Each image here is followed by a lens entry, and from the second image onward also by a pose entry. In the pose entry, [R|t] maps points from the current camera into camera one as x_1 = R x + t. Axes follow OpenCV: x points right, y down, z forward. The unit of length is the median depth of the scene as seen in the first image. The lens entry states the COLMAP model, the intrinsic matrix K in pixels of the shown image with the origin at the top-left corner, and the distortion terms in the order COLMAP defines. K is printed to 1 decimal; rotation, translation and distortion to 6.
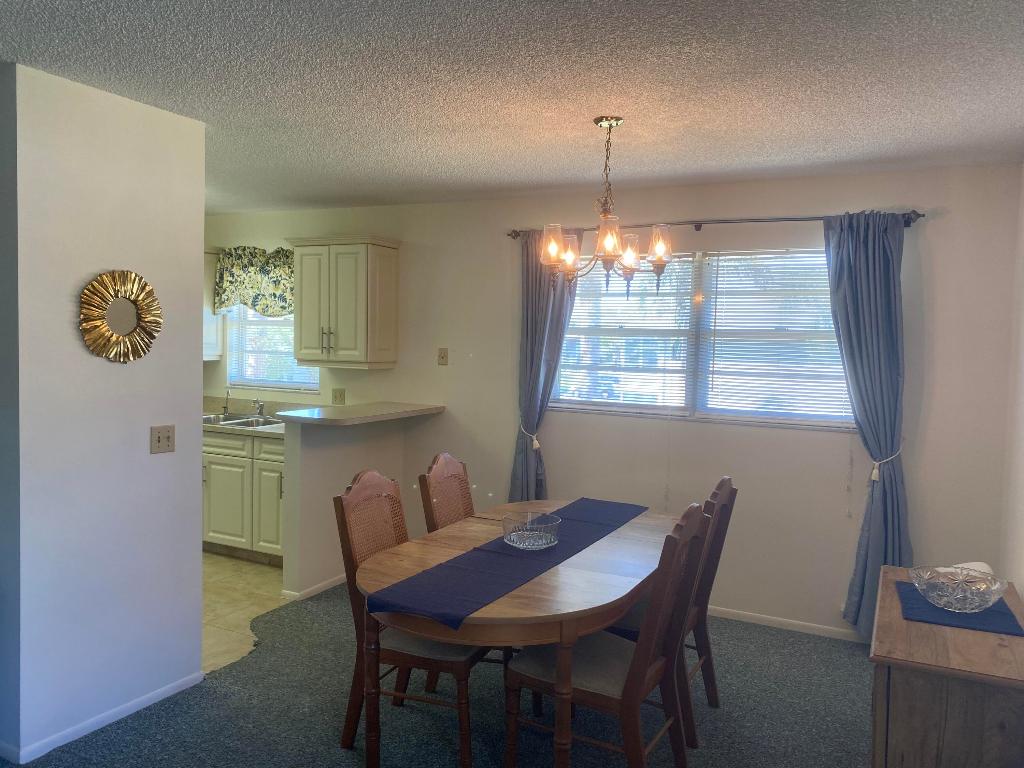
lens RADIAL K [[787.4, 0, 512.0], [0, 787.4, 384.0], [0, 0, 1]] dist [0.035802, -0.004435]
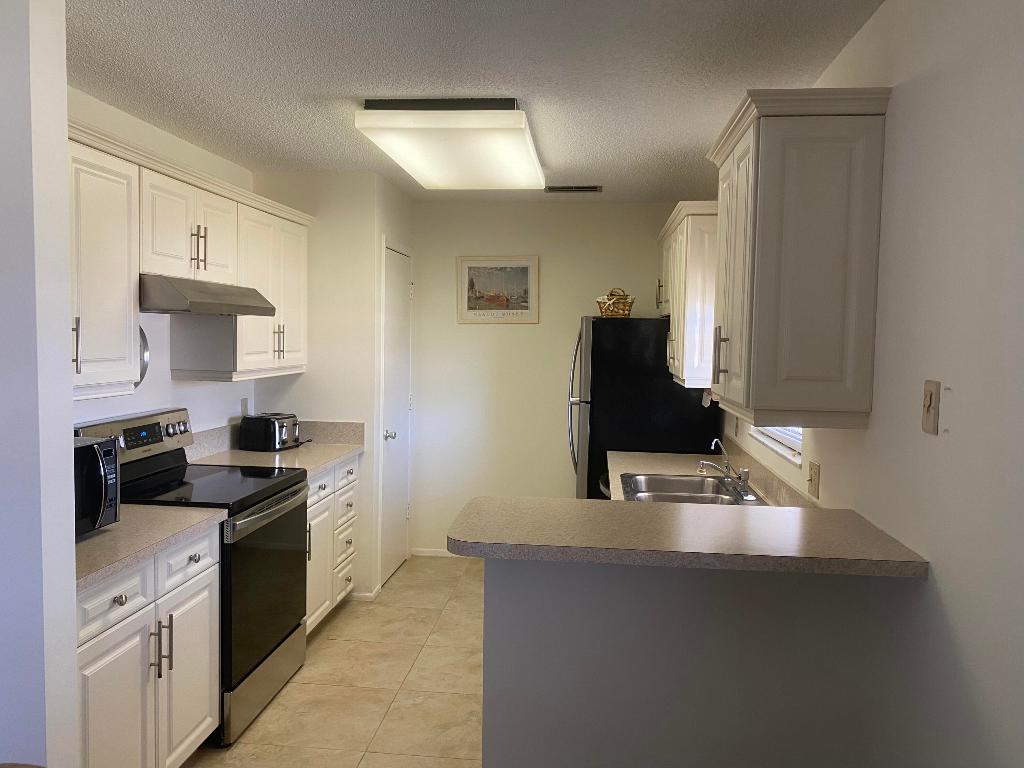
lens RADIAL K [[787.4, 0, 512.0], [0, 787.4, 384.0], [0, 0, 1]] dist [0.035802, -0.004435]
pose [[0.353904, 0.036187, -0.934582, 0.140667], [-0.064341, 0.997826, 0.014272, -0.033463], [0.933066, 0.055082, 0.355463, 0.652168]]
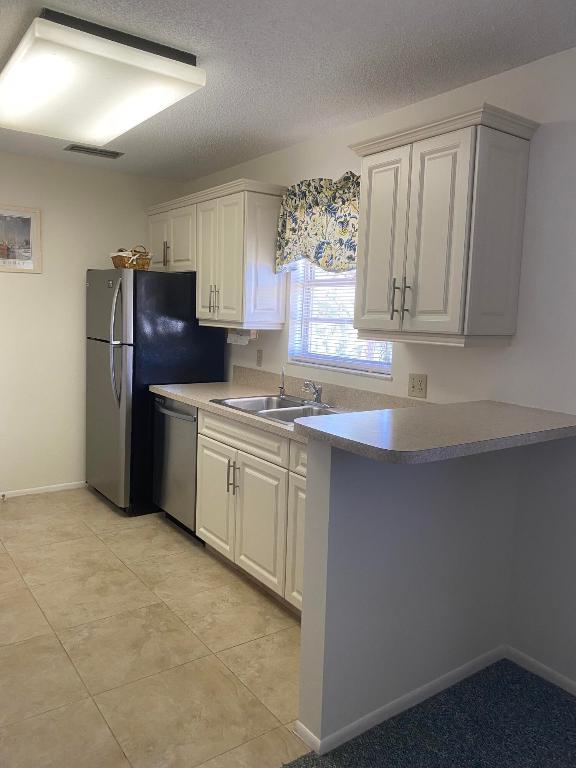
lens RADIAL K [[590.5, 0, 288.0], [0, 590.5, 384.0], [0, 0, 1]] dist [0.035802, -0.004435]
pose [[0.887250, 0.059774, -0.457400, -0.084438], [-0.036925, 0.997590, 0.058741, -0.010803], [0.459809, -0.035229, 0.887319, 0.484415]]
